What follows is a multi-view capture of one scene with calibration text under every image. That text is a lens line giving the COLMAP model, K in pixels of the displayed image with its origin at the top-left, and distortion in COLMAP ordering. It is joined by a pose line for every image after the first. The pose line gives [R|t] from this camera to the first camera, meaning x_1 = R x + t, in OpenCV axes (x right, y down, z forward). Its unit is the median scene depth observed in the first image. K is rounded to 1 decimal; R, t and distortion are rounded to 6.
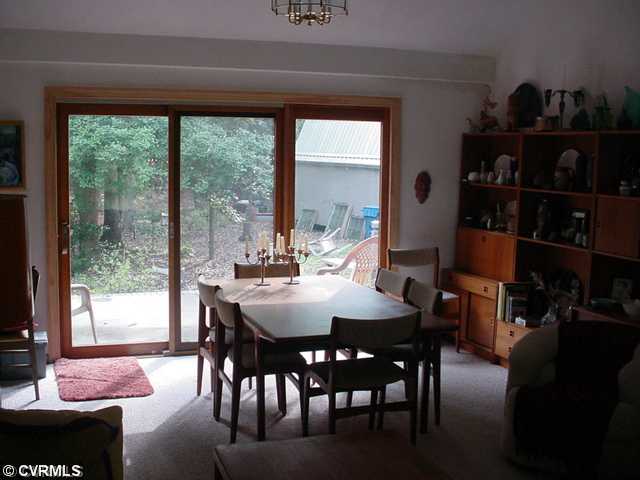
lens RADIAL K [[835.4, 0, 320.0], [0, 835.4, 240.0], [0, 0, 1]] dist [-0.160822, 0.012099]
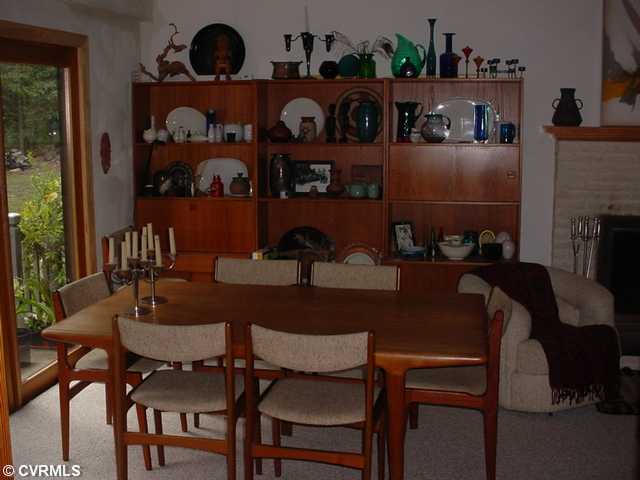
lens RADIAL K [[835.4, 0, 320.0], [0, 835.4, 240.0], [0, 0, 1]] dist [-0.160822, 0.012099]
pose [[0.466233, -0.144079, 0.872851, -0.484089], [0.103884, 0.988739, 0.107719, -0.046965], [-0.878541, 0.040453, 0.475950, 0.484619]]
